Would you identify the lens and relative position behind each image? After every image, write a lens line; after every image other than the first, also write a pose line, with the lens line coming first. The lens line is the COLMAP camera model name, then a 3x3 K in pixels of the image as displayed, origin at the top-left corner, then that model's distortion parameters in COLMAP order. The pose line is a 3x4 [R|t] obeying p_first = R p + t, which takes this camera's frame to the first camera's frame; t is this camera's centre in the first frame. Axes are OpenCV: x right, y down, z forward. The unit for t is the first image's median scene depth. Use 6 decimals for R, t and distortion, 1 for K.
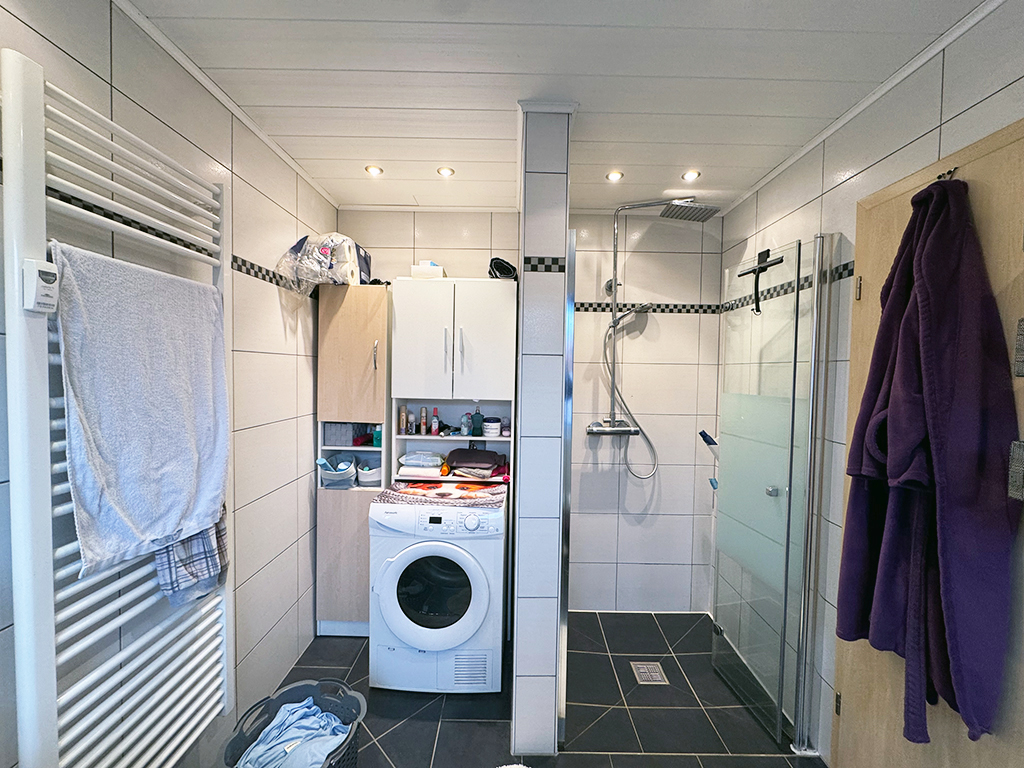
lens RADIAL K [[410.8, 0, 513.6], [0, 410.8, 385.6], [0, 0, 1]] dist [-0.001893, -0.000255]
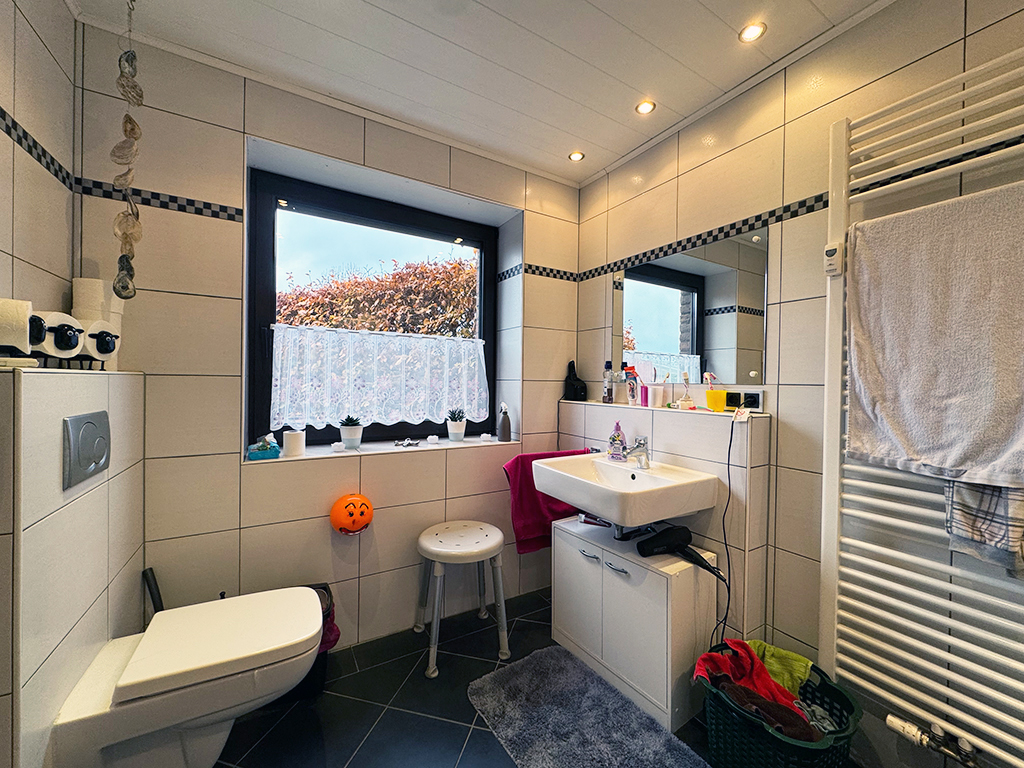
lens RADIAL K [[410.8, 0, 513.3], [0, 410.8, 382.7], [0, 0, 1]] dist [-0.001893, -0.000255]
pose [[-0.860693, -0.018363, -0.508792, 0.530220], [-0.036707, 0.998987, 0.026040, 0.176957], [0.507799, 0.041089, -0.860495, 1.314264]]
